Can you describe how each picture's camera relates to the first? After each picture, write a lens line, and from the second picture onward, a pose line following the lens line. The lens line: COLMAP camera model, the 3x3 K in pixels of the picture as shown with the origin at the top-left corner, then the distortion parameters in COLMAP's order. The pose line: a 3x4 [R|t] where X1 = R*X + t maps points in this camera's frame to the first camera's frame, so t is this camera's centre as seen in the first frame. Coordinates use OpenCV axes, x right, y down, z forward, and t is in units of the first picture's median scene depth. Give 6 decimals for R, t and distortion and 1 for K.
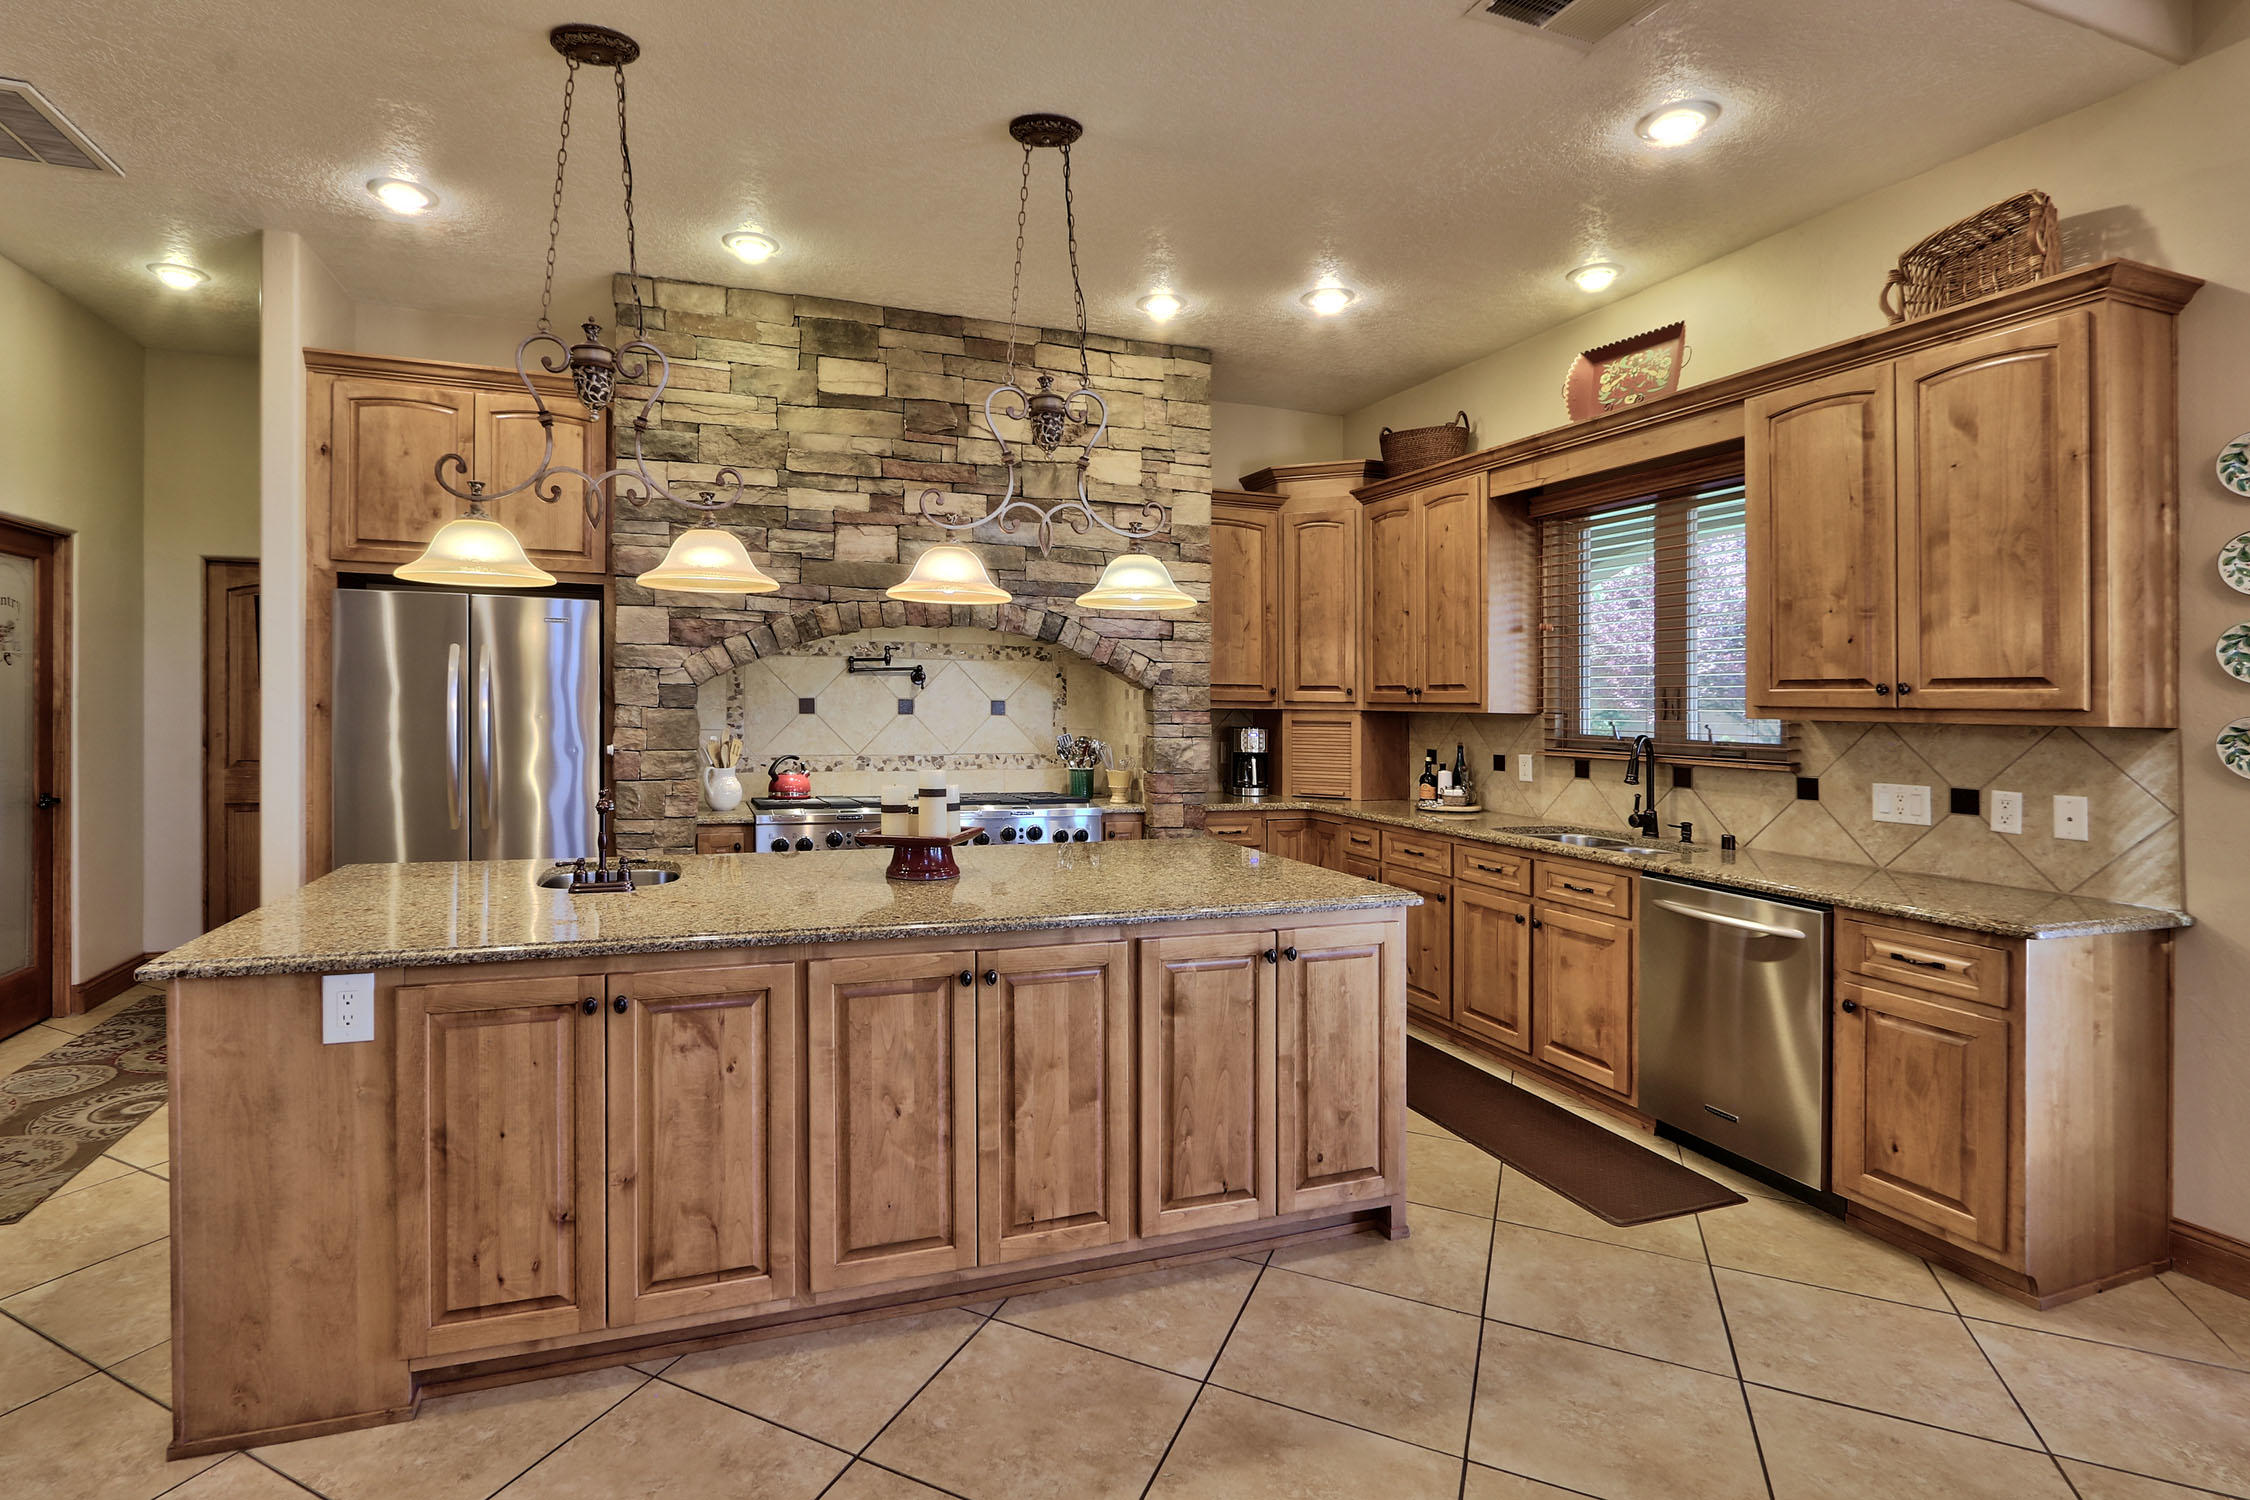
lens RADIAL K [[1106.9, 0, 1084.6], [0, 1106.9, 704.5], [0, 0, 1]] dist [-0.012660, 0.001894]
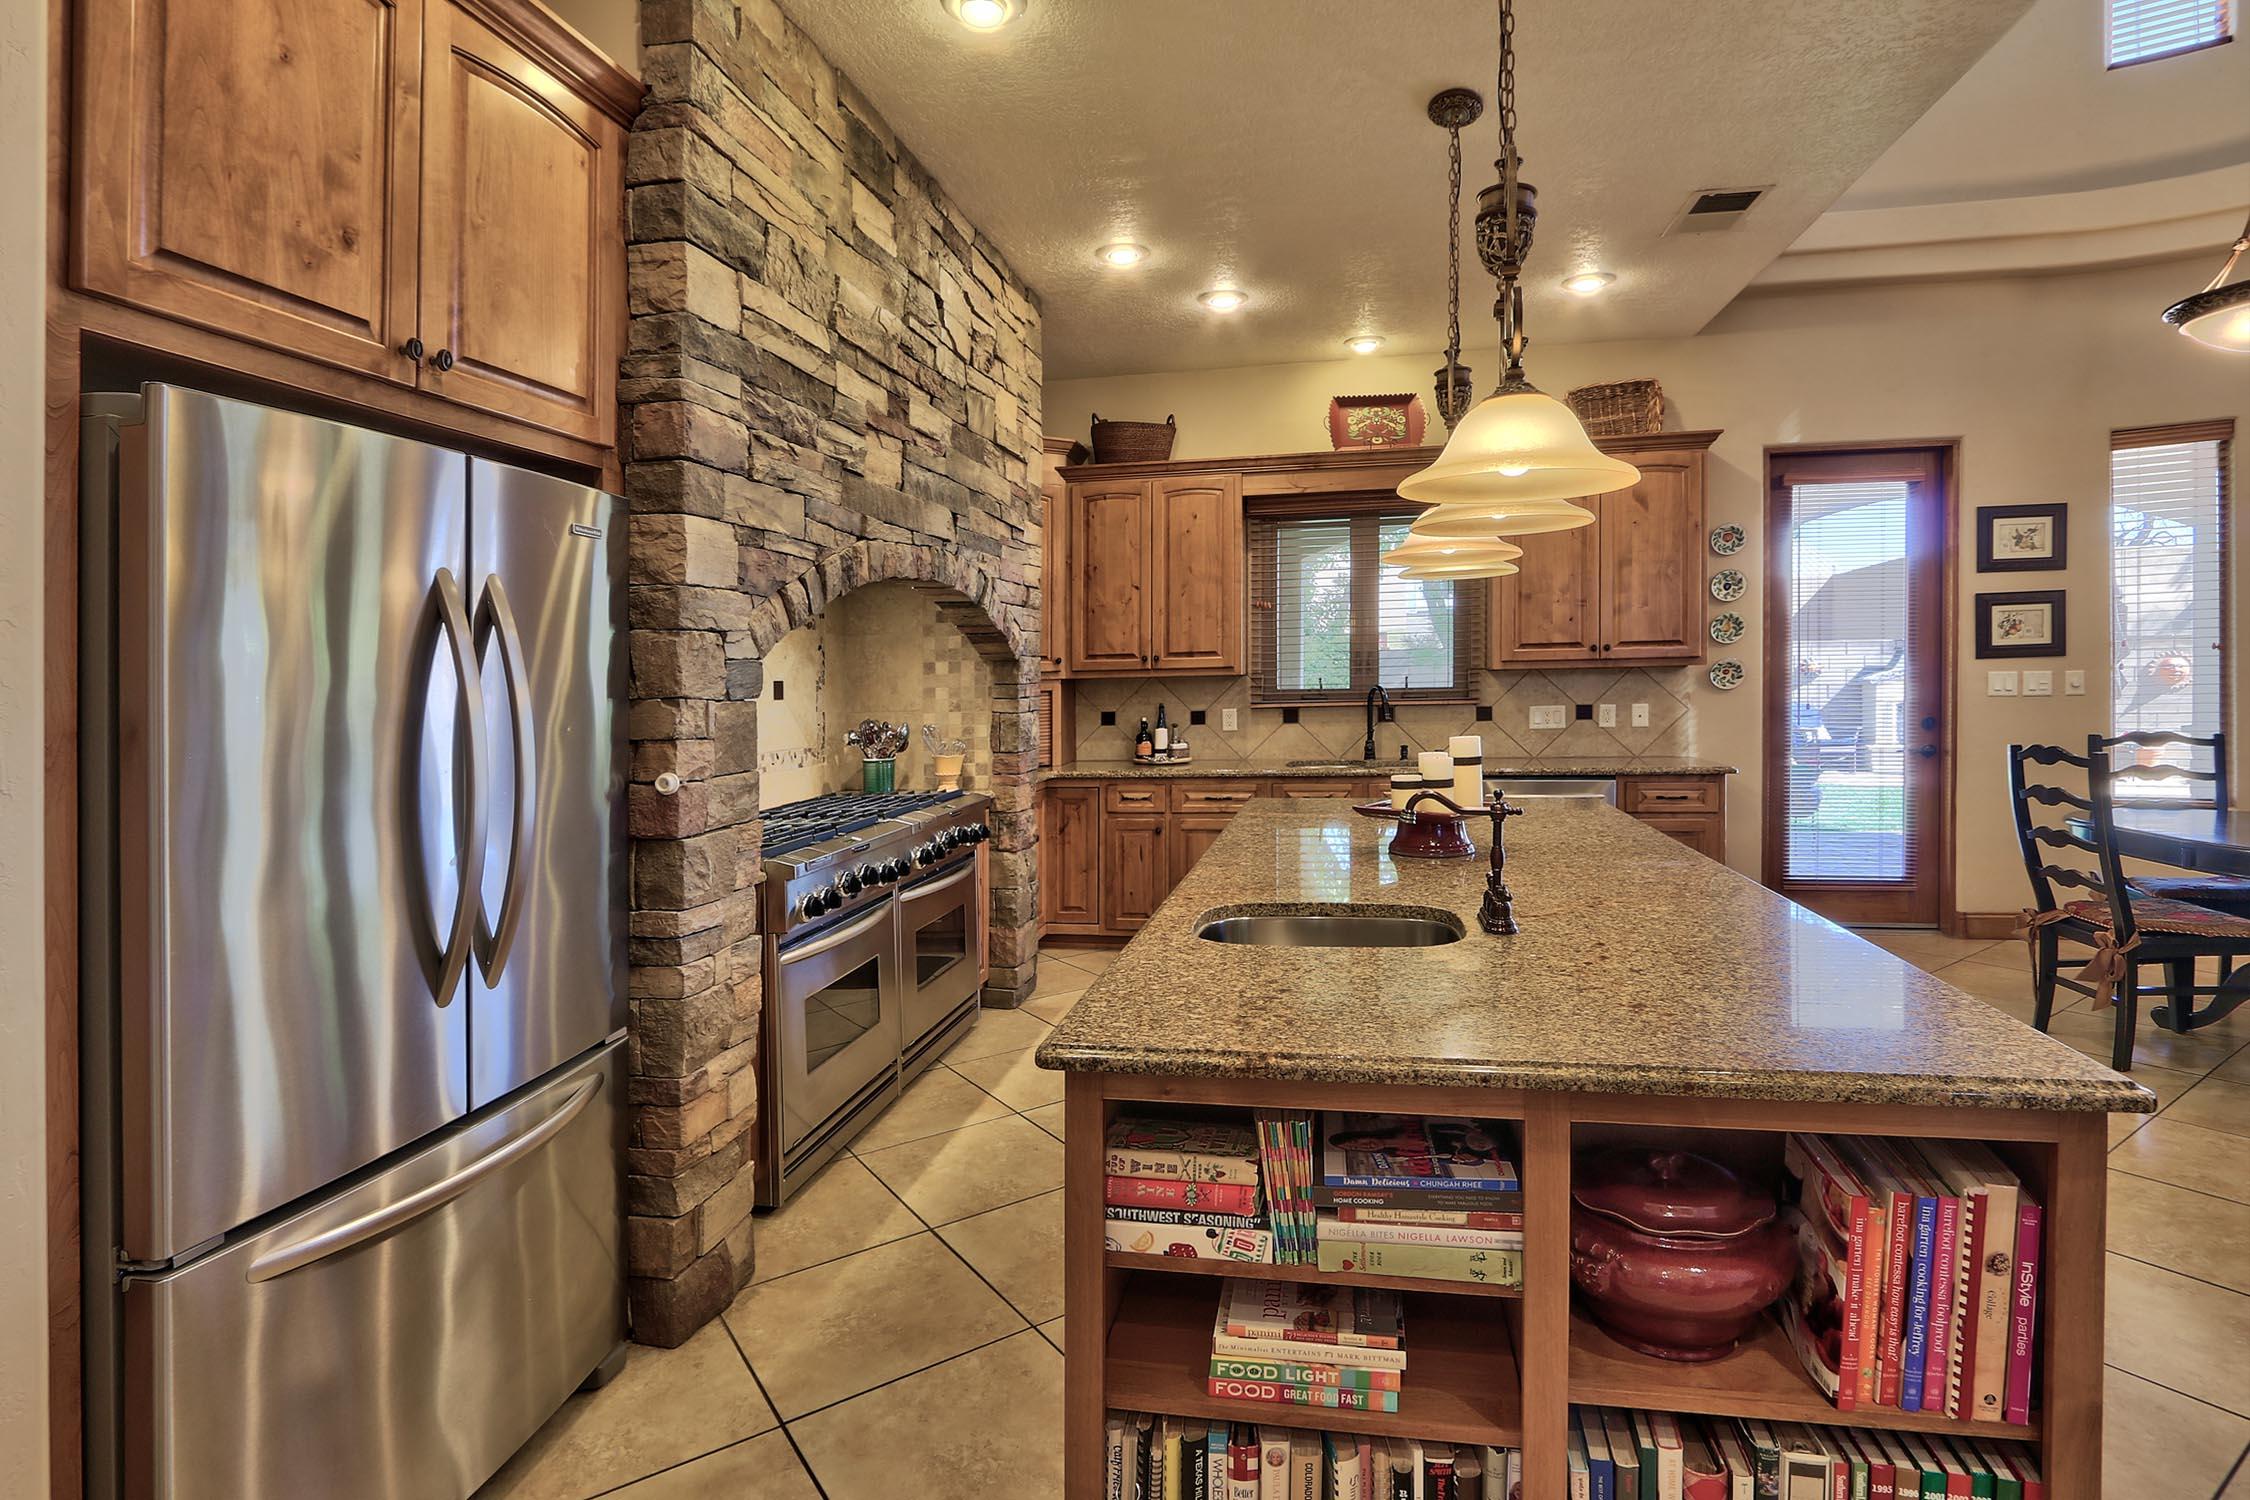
lens RADIAL K [[1106.9, 0, 1084.6], [0, 1106.9, 704.5], [0, 0, 1]] dist [-0.012660, 0.001894]
pose [[0.505649, -0.048275, 0.861387, -0.793011], [0.032377, 0.998792, 0.036970, -0.010605], [-0.862131, 0.009195, 0.506601, 0.559482]]
